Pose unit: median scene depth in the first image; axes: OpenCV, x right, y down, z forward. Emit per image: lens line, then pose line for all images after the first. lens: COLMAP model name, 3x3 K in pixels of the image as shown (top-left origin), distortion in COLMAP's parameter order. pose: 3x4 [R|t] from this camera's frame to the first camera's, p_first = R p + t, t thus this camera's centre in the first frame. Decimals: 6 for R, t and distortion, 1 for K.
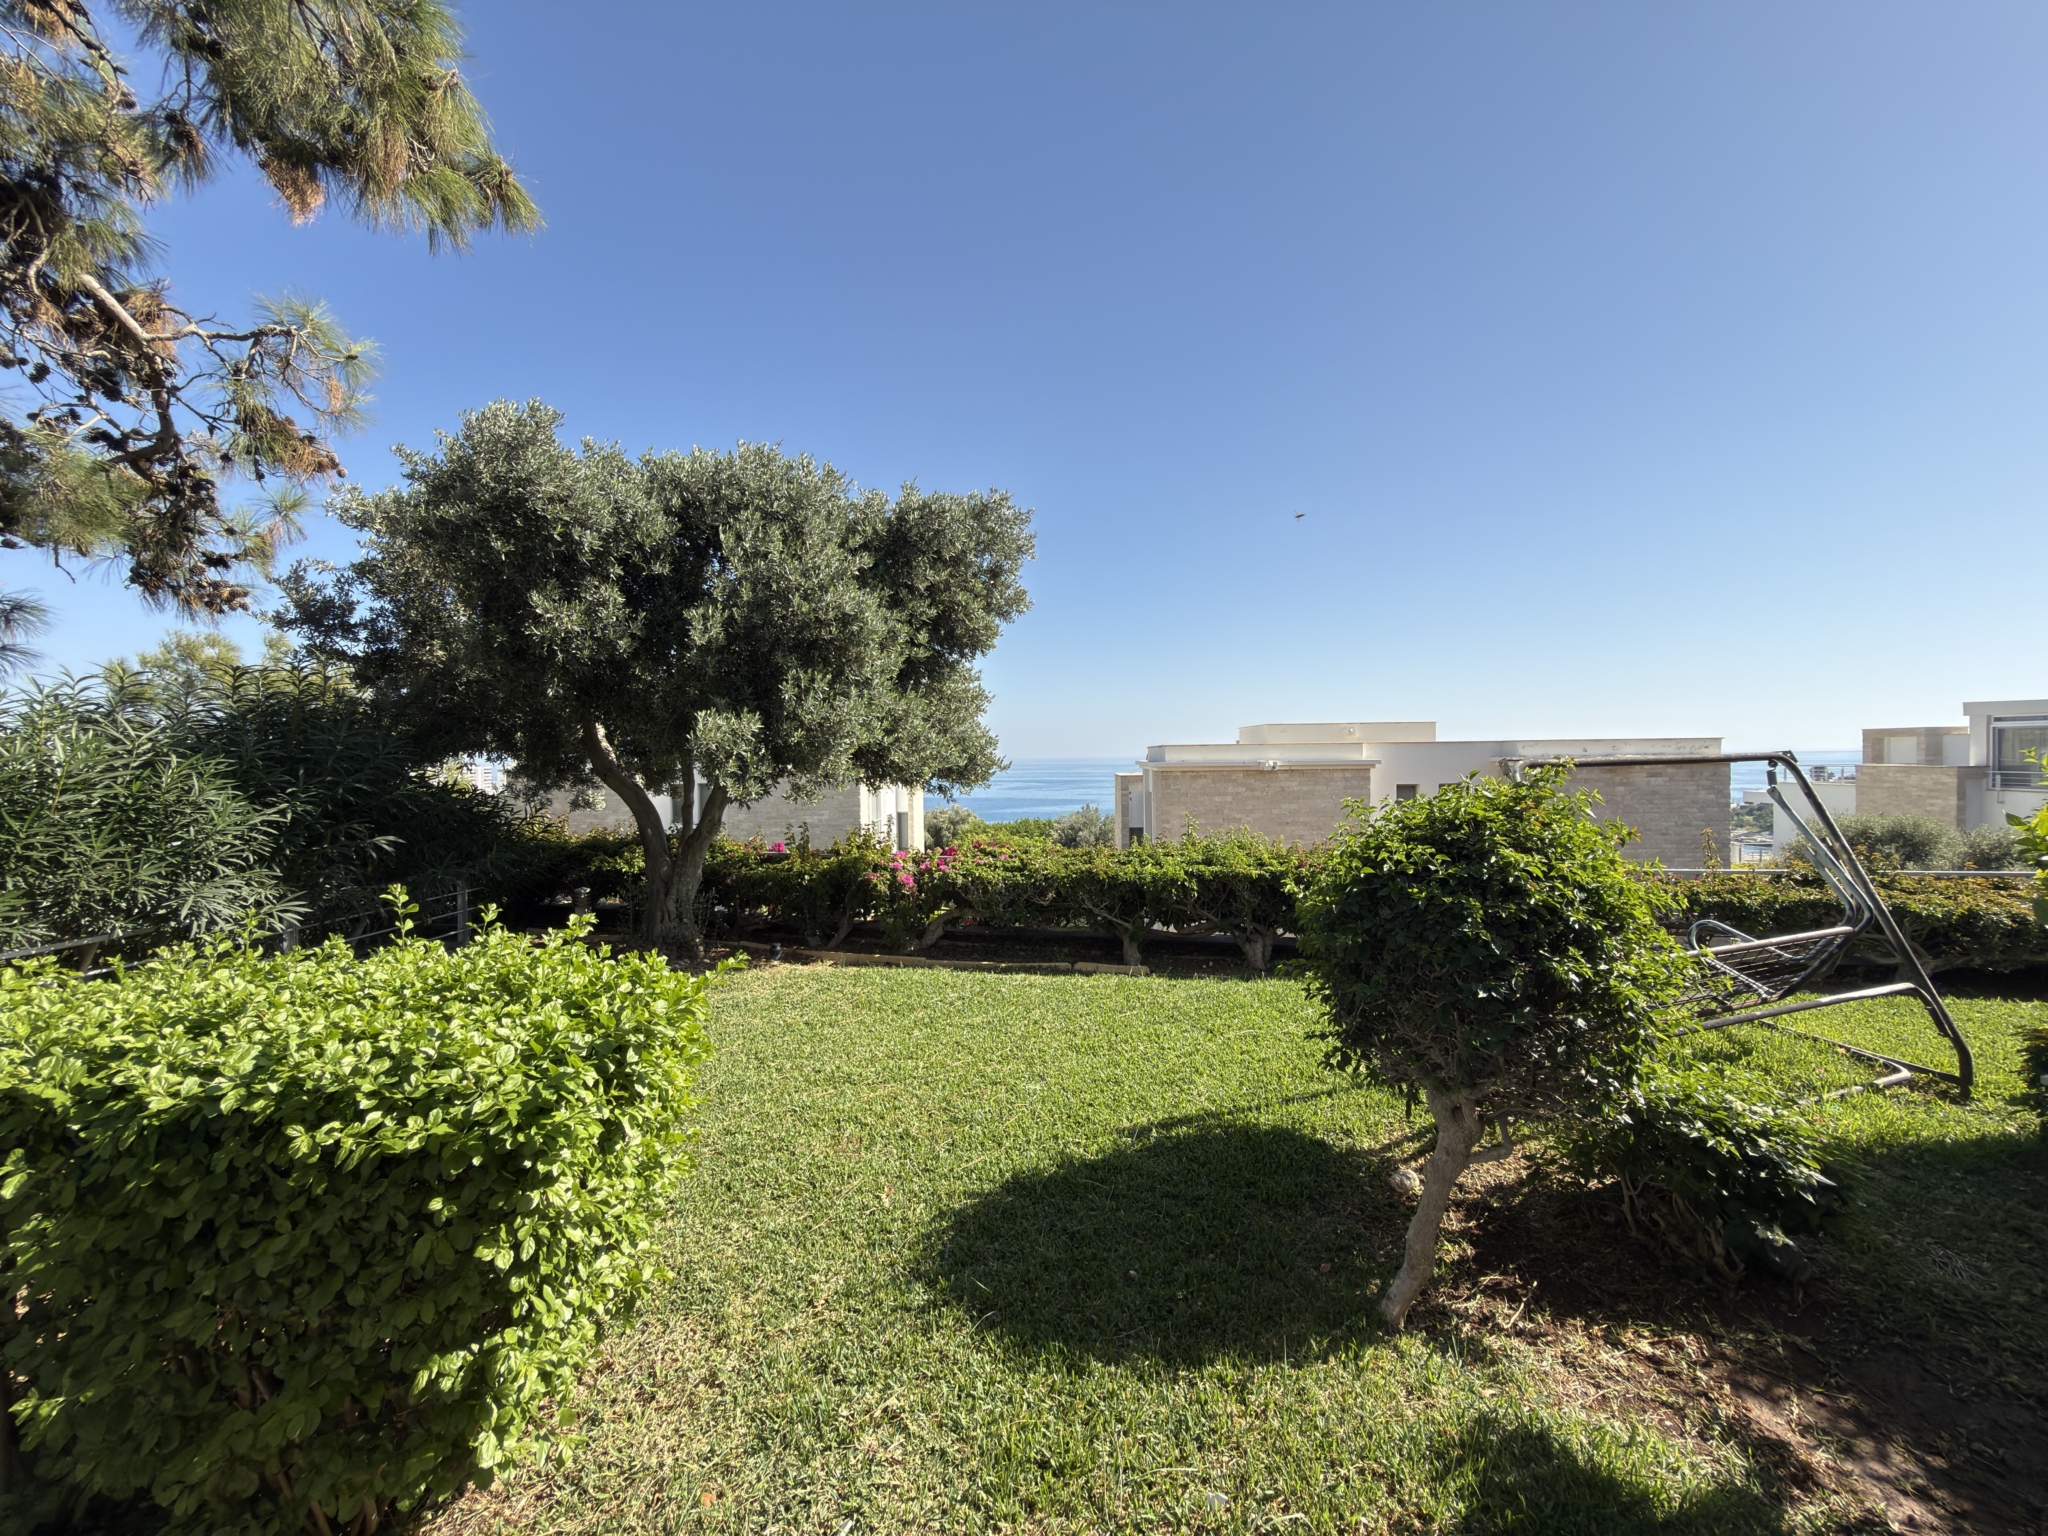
lens RADIAL K [[815.7, 0, 1029.8], [0, 815.7, 769.8], [0, 0, 1]] dist [0.000573, -0.000786]
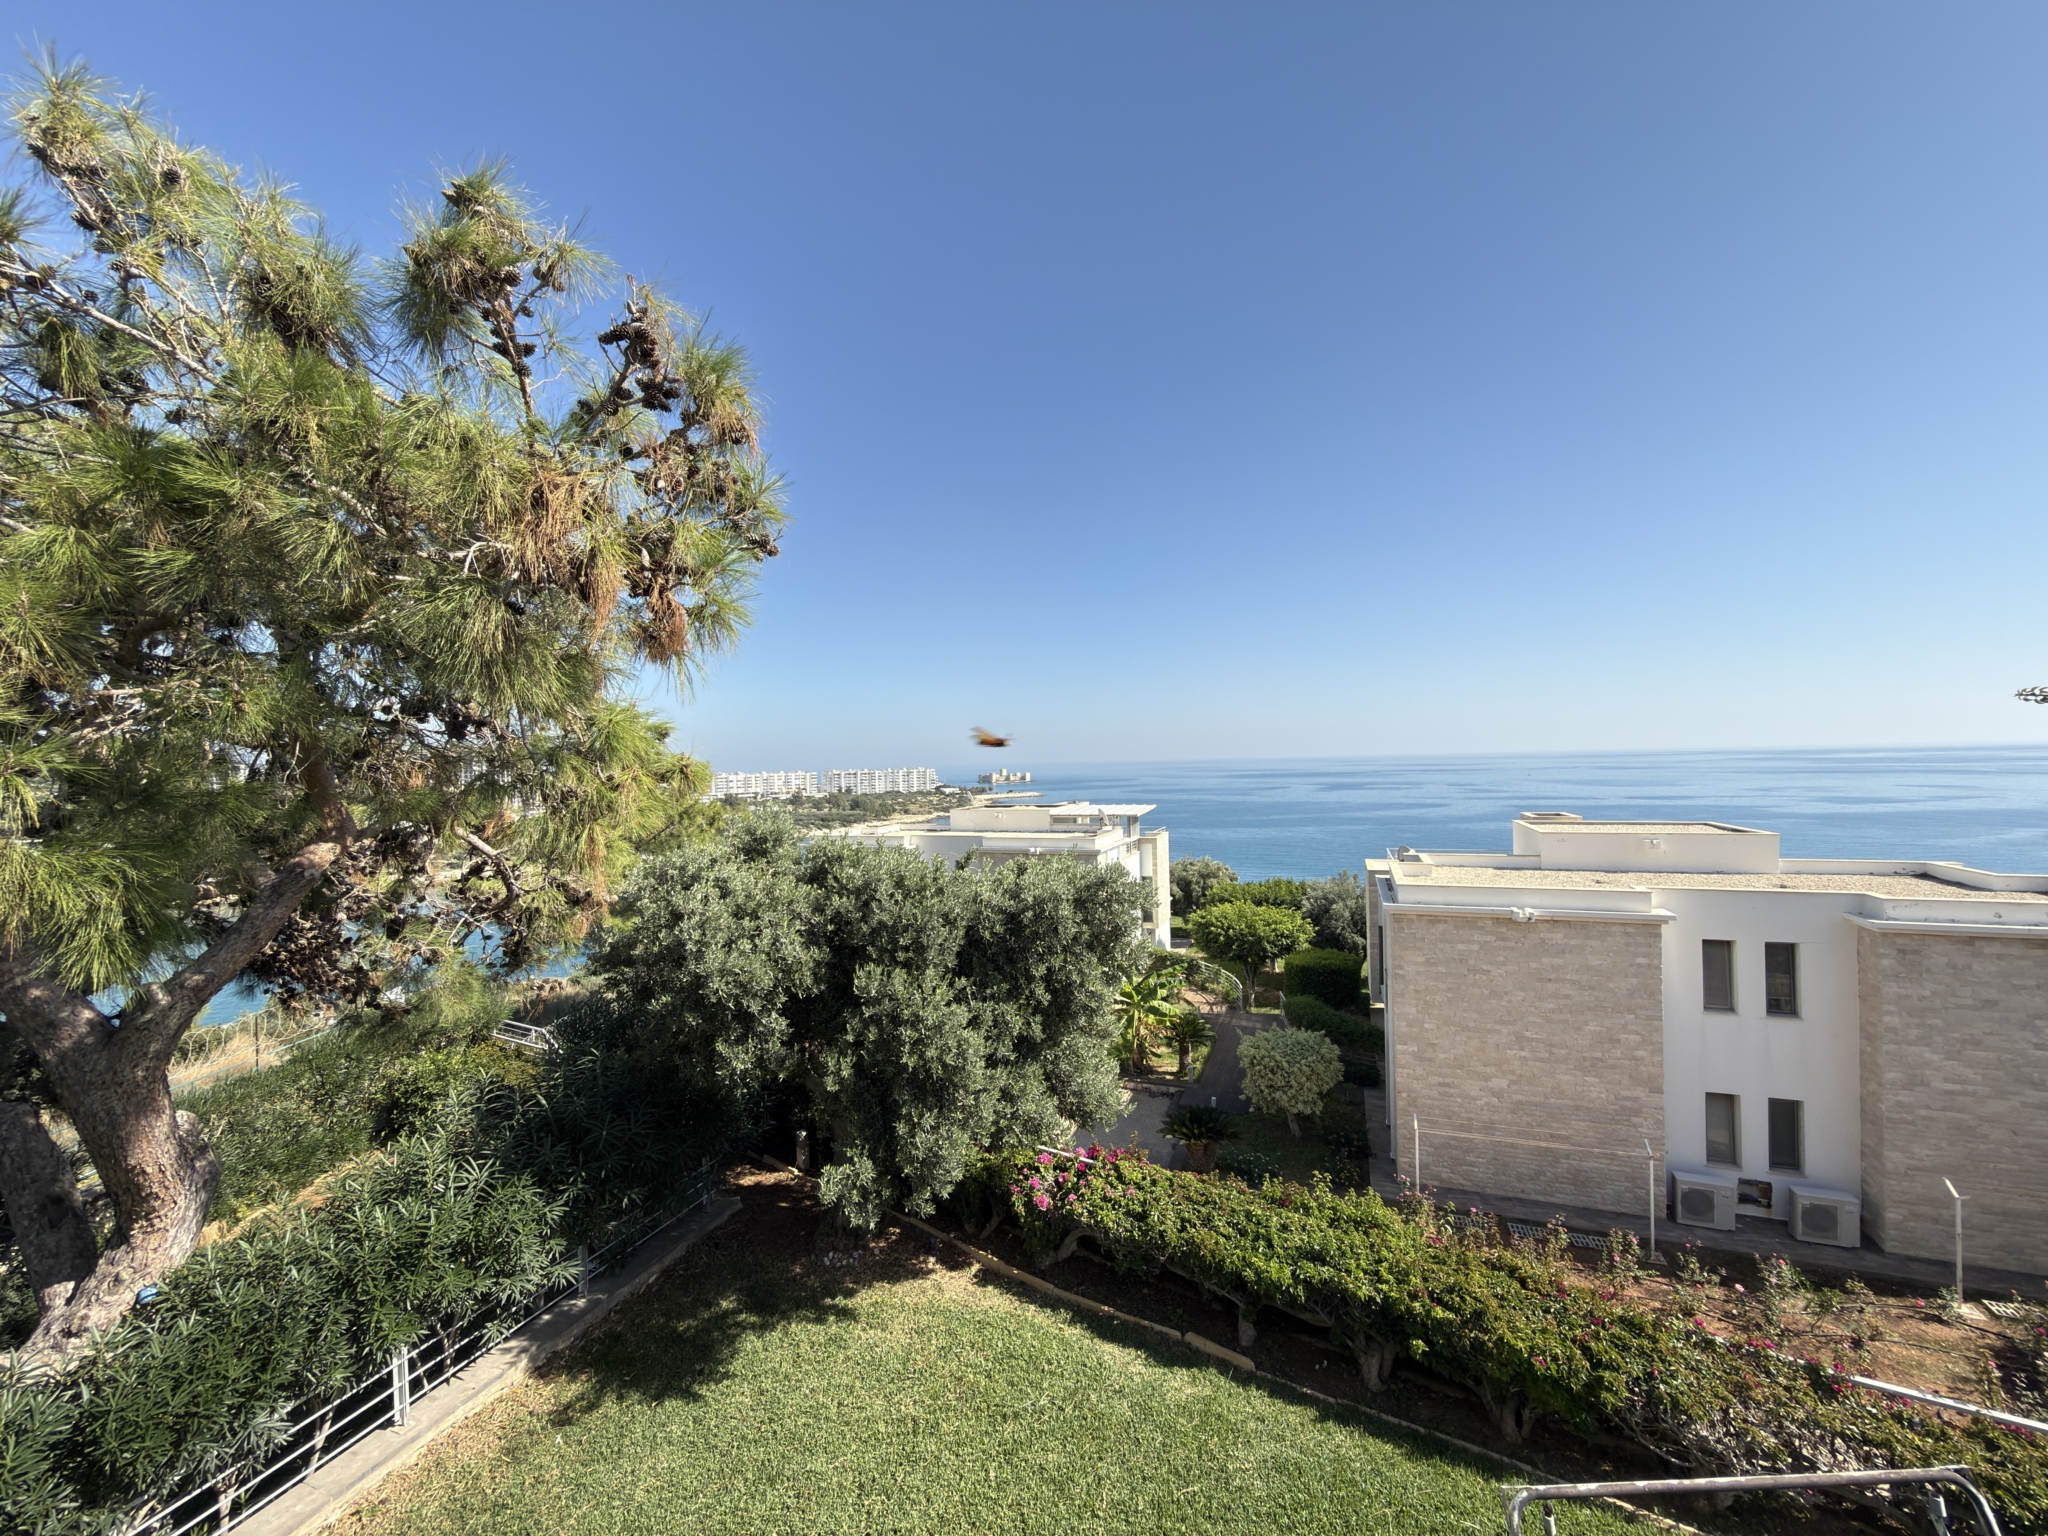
lens RADIAL K [[815.7, 0, 1029.7], [0, 815.7, 769.8], [0, 0, 1]] dist [0.000573, -0.000786]
pose [[0.946515, -0.002549, -0.322650, 0.068951], [0.002027, 0.999996, -0.001952, -0.160842], [0.322653, 0.001194, 0.946516, -0.015935]]
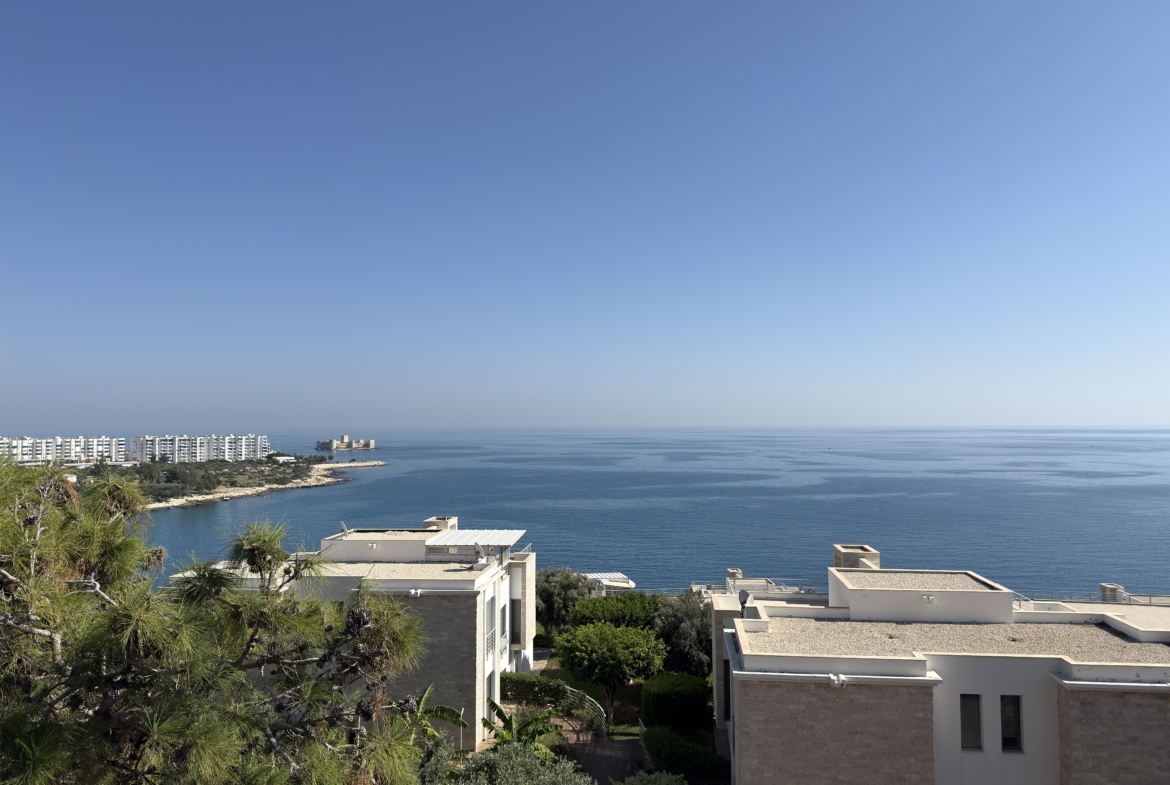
lens RADIAL K [[819.6, 0, 591.6], [0, 819.6, 401.2], [0, 0, 1]] dist [0.058850, -0.062424]
pose [[0.997513, 0.014169, -0.069048, 0.028876], [-0.017475, 0.998717, -0.047519, -0.323887], [0.068286, 0.048608, 0.996481, -0.166717]]
